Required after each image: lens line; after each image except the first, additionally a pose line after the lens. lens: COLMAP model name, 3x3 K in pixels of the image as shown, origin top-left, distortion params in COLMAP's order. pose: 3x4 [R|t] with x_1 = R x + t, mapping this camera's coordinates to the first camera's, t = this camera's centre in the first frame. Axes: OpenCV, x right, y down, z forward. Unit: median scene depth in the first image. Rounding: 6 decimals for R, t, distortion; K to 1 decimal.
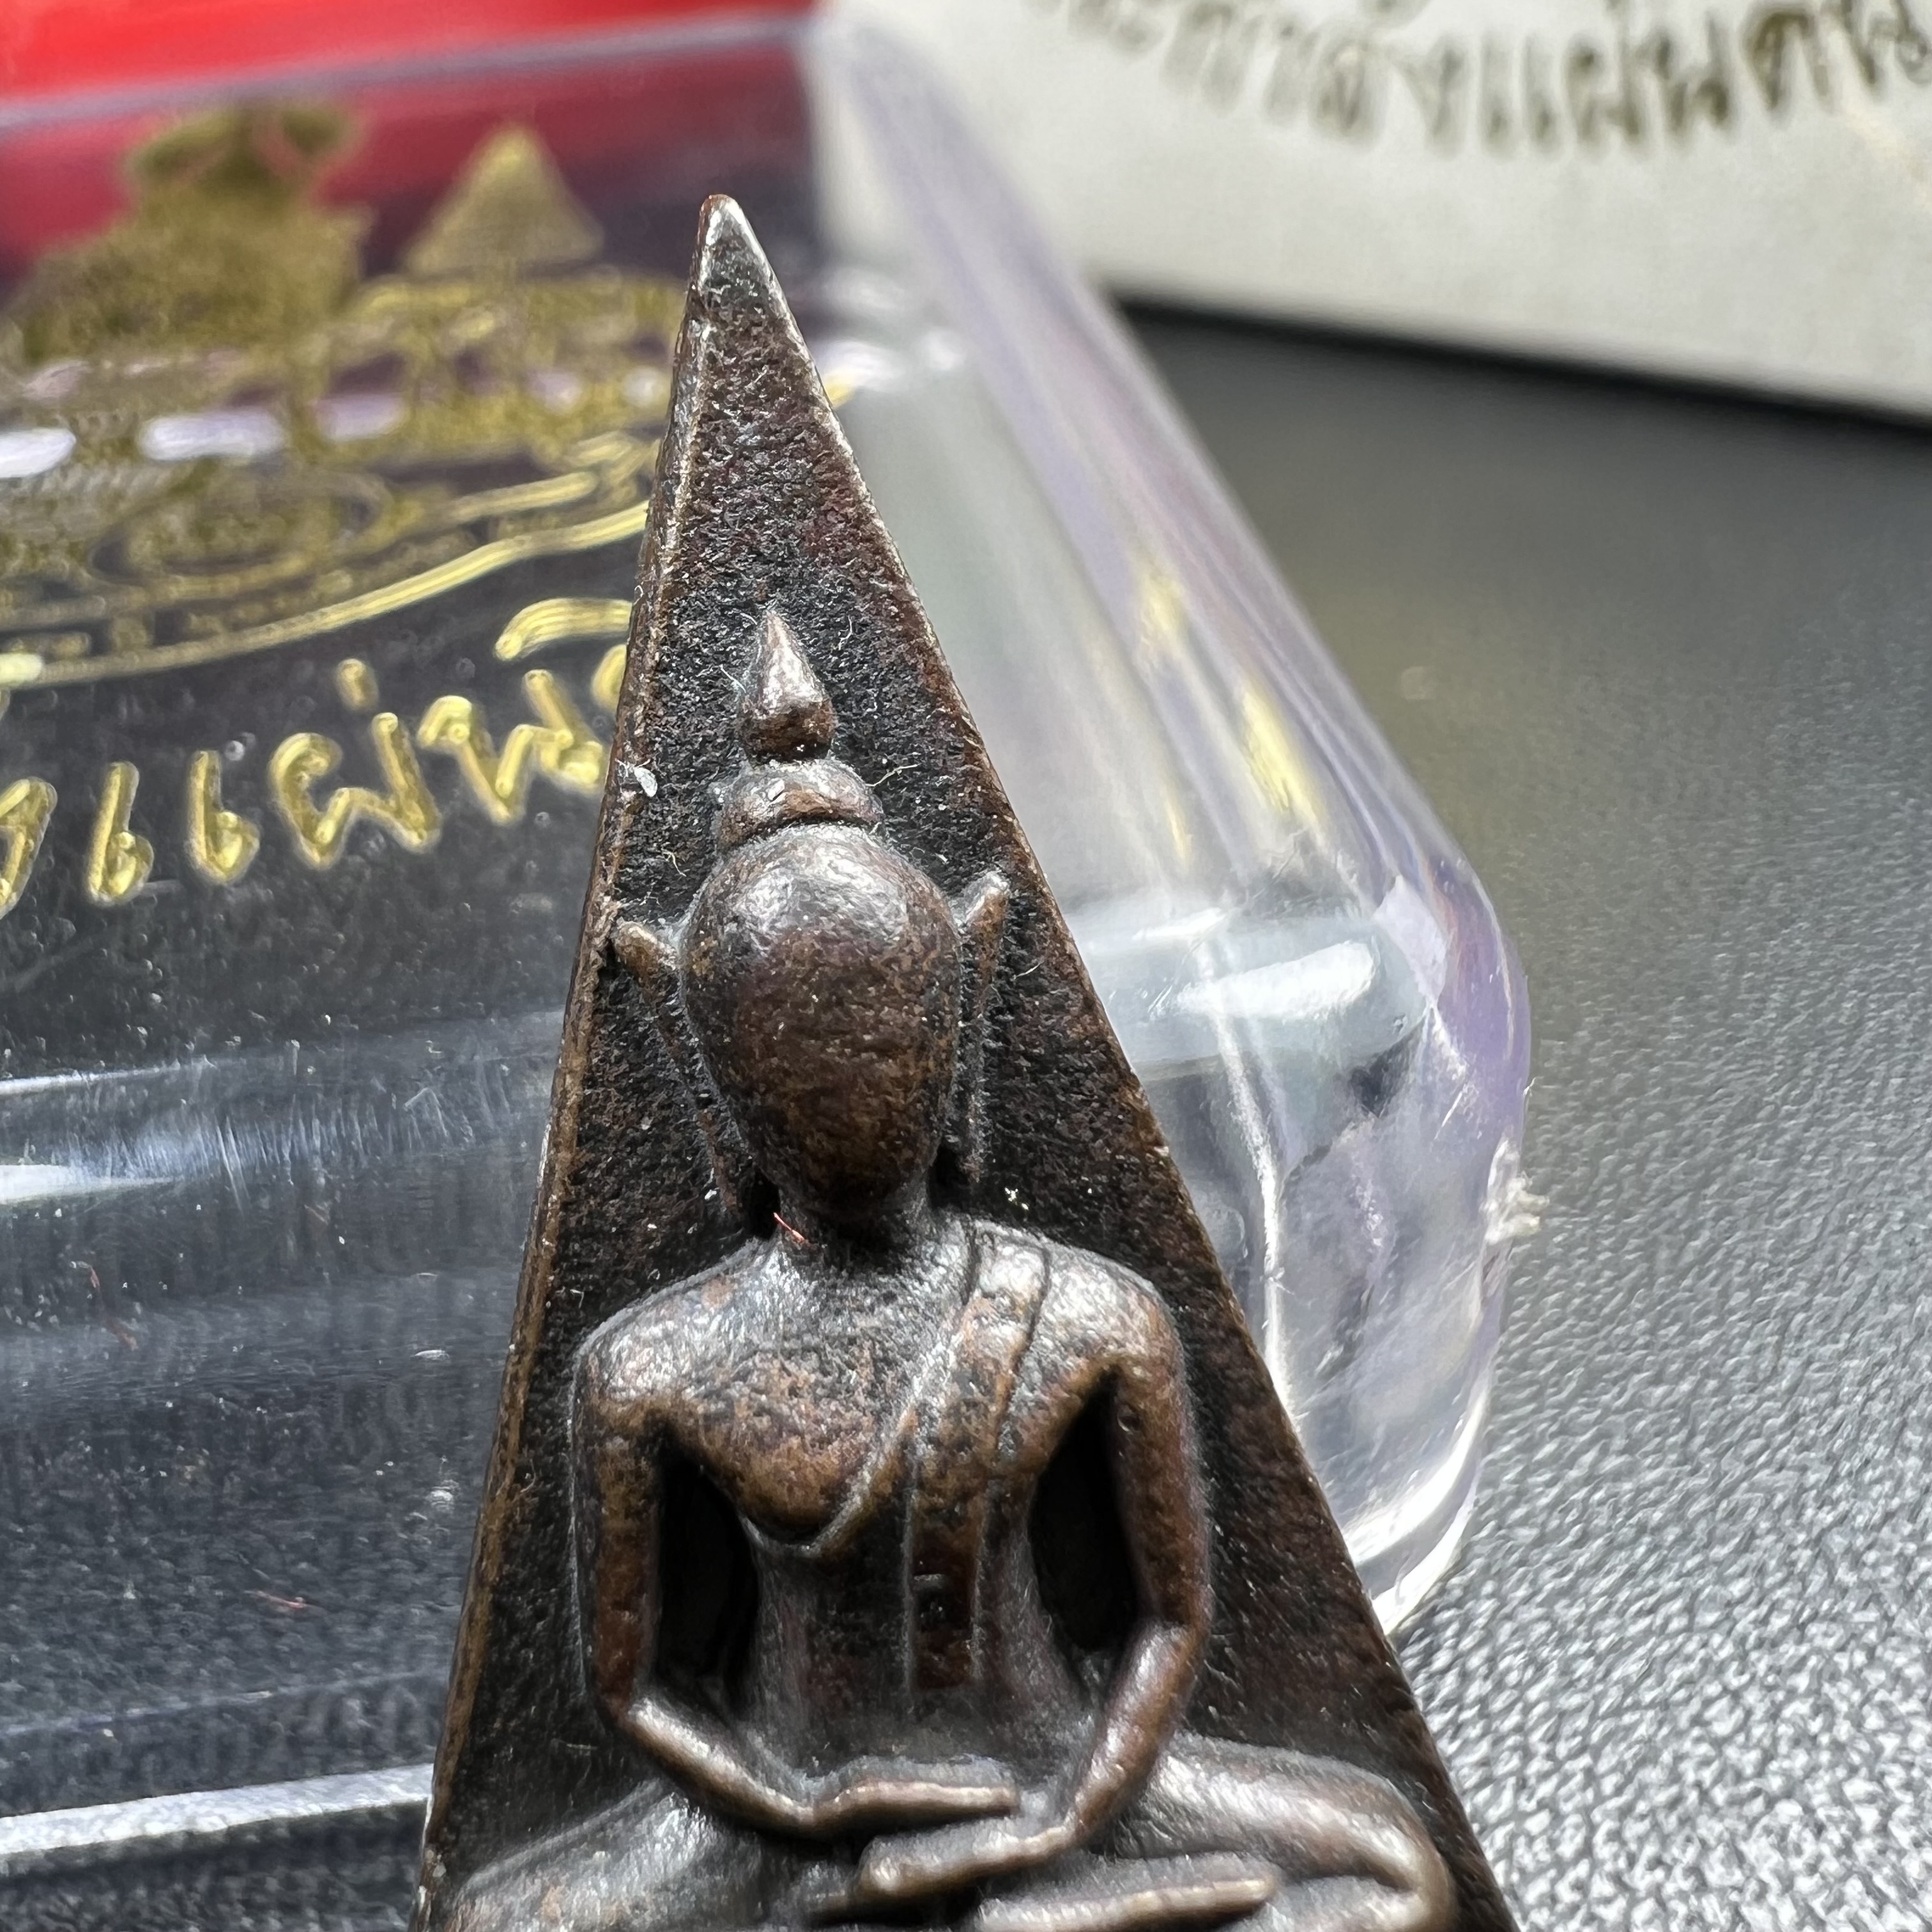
lens RADIAL K [[2031.7, 0, 715.3], [0, 2031.7, 820.3], [0, 0, 1]] dist [-0.007851, -0.027731]
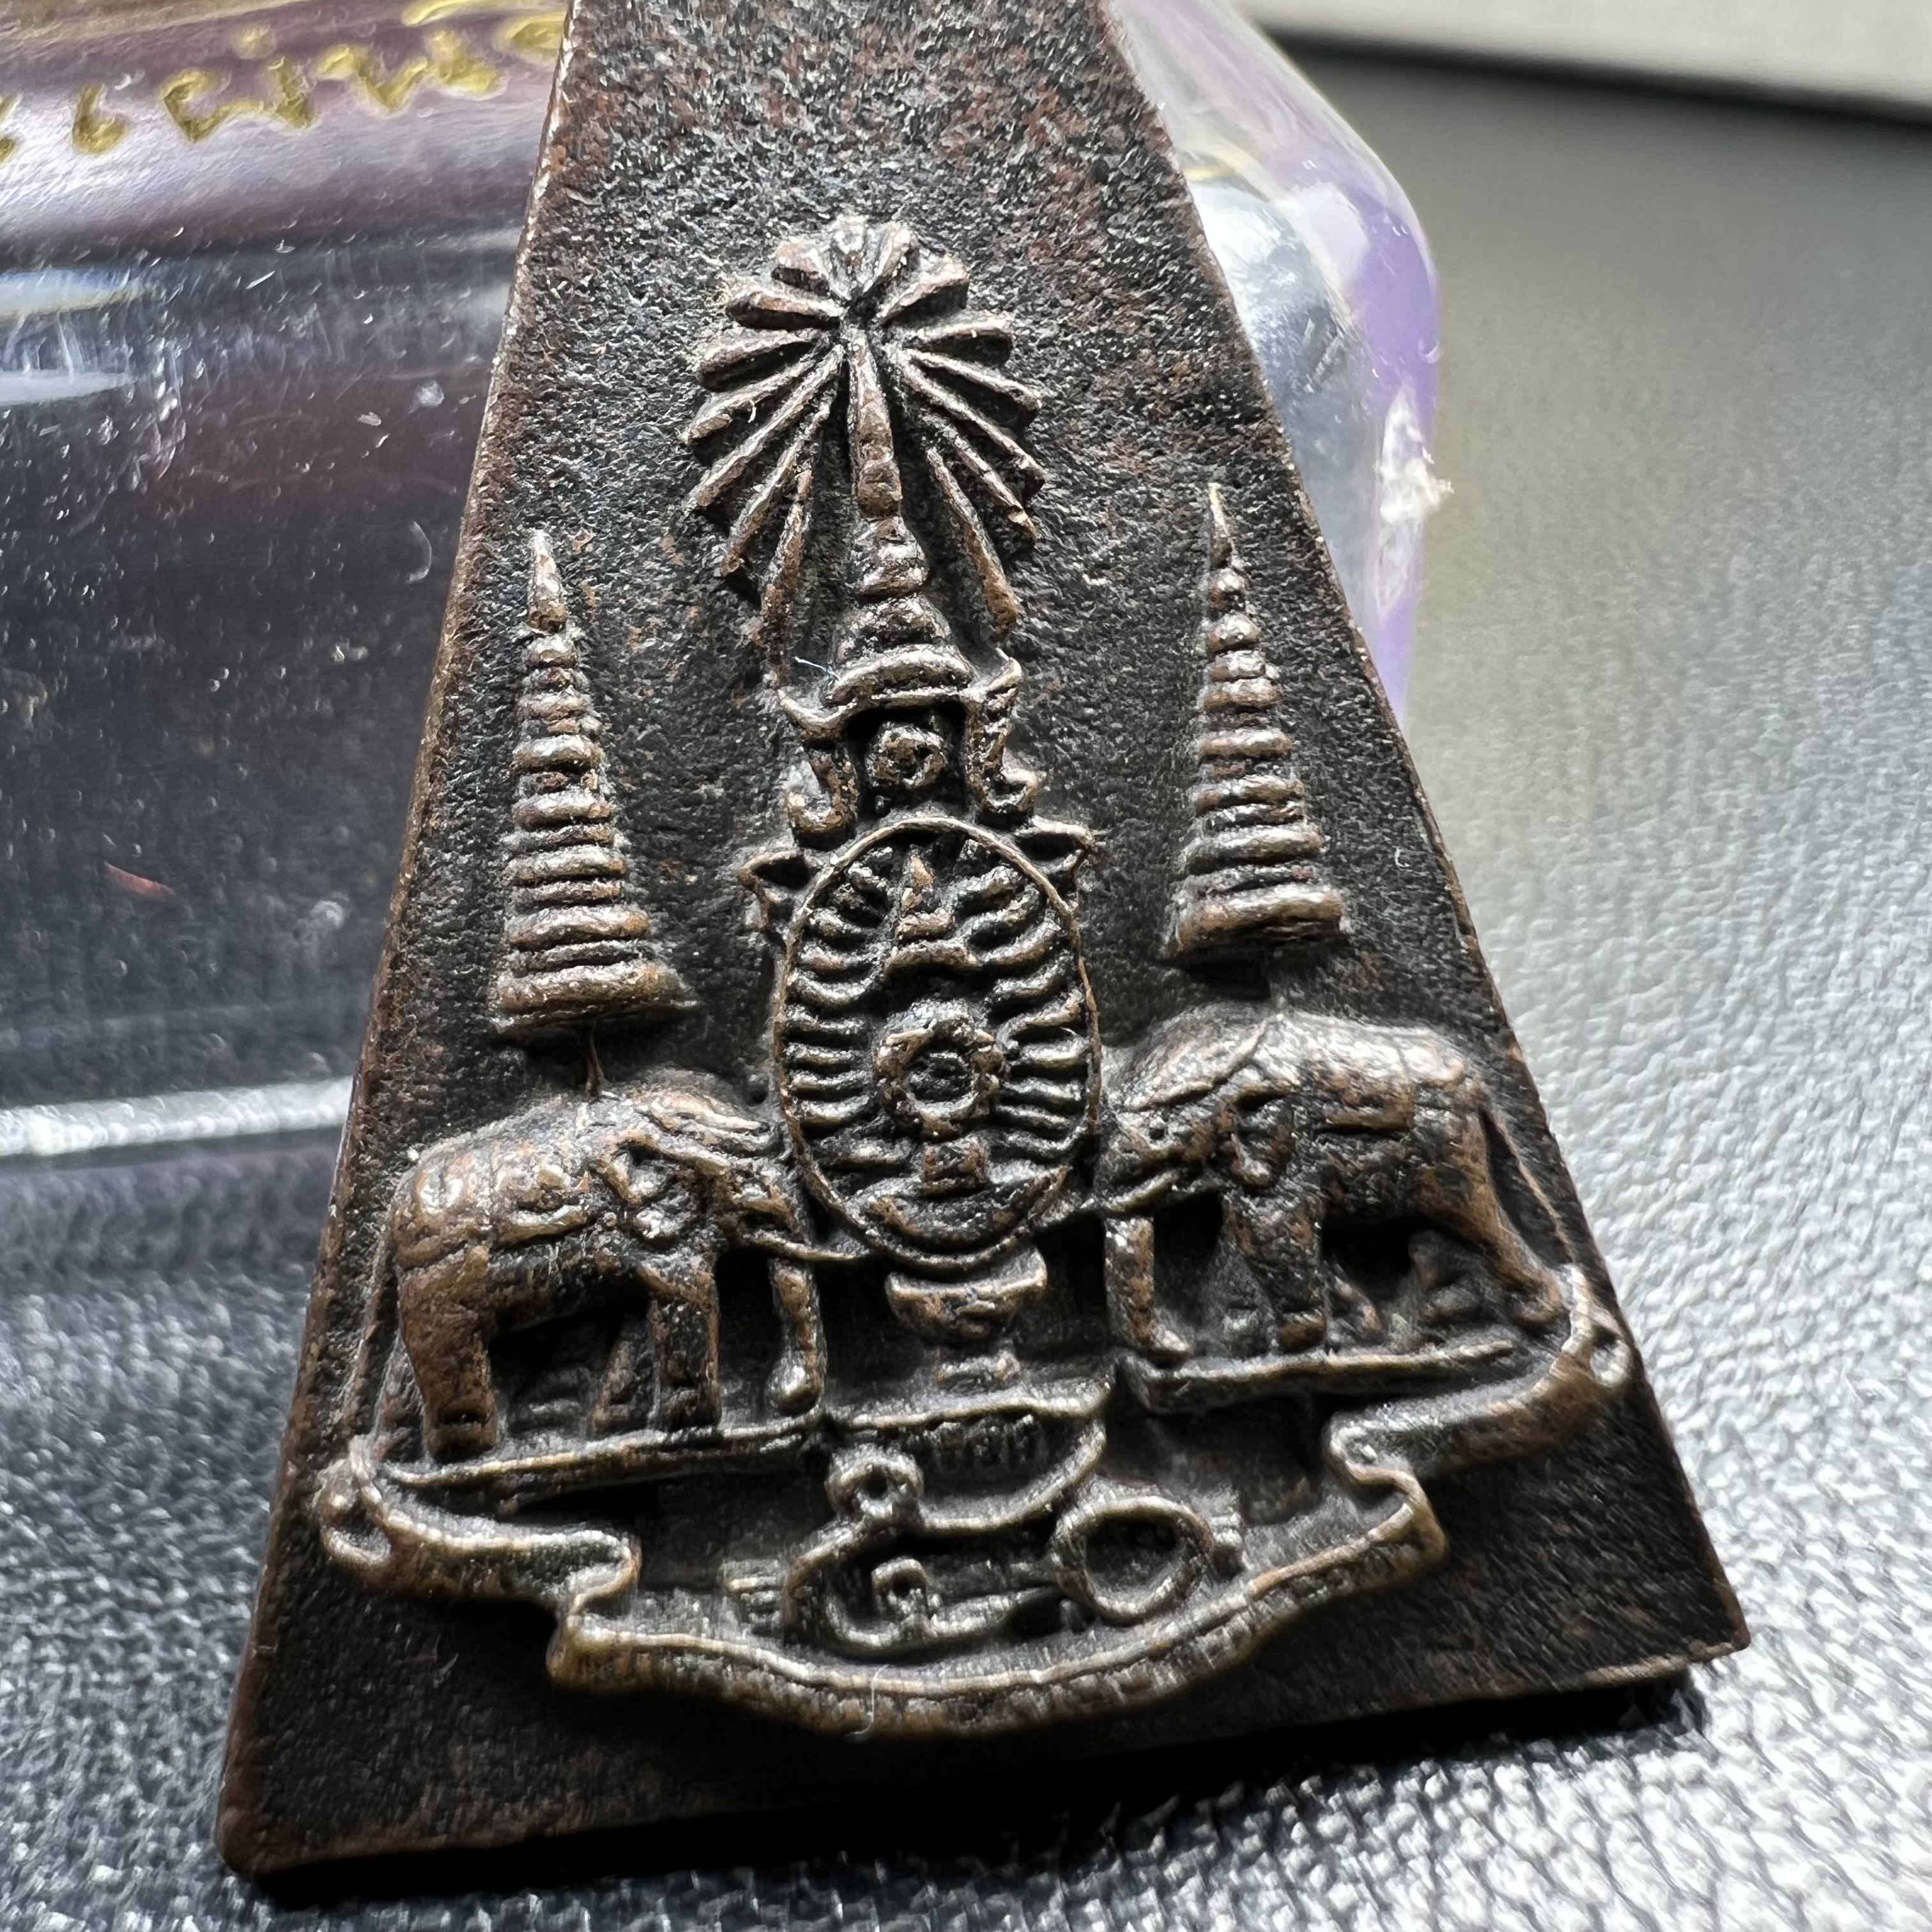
lens RADIAL K [[2019.1, 0, 709.9], [0, 2019.1, 819.3], [0, 0, 1]] dist [0.005693, -0.051550]
pose [[0.999368, 0.032947, -0.013340, 0.098335], [-0.032667, 0.999252, 0.020691, 0.411412], [0.014012, -0.020242, 0.999697, 0.052998]]
